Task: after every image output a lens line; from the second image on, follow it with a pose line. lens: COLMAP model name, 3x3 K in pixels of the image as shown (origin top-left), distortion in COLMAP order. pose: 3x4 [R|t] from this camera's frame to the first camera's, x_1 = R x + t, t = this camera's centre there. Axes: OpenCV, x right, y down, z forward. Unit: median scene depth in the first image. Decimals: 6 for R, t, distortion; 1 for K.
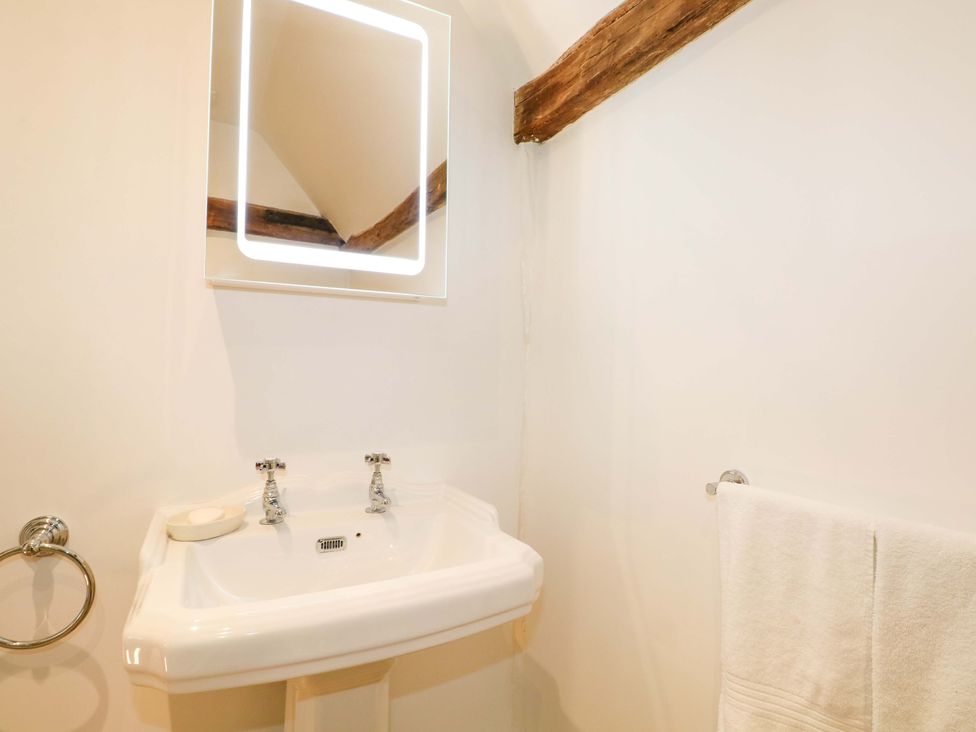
lens RADIAL K [[550.5, 0, 483.3], [0, 550.5, 359.6], [0, 0, 1]] dist [0.000668, -0.001725]
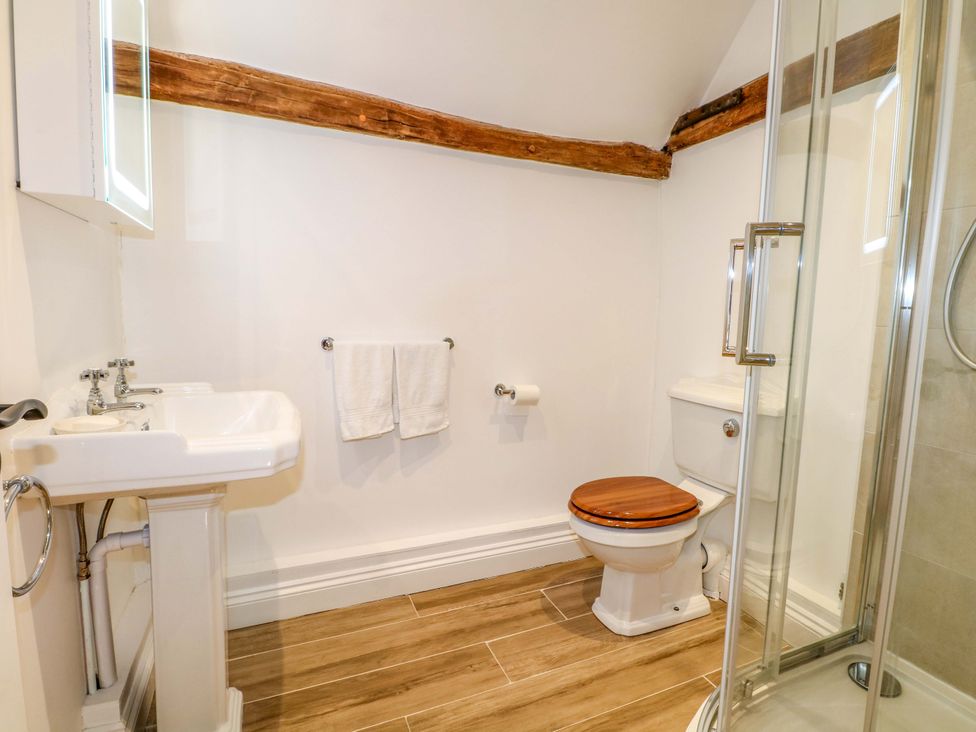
lens RADIAL K [[550.5, 0, 483.3], [0, 550.5, 359.6], [0, 0, 1]] dist [0.000668, -0.001725]
pose [[0.072357, -0.099516, 0.992402, -1.513434], [-0.064369, 0.992470, 0.104216, 0.009591], [-0.995299, -0.071421, 0.065407, 0.151985]]
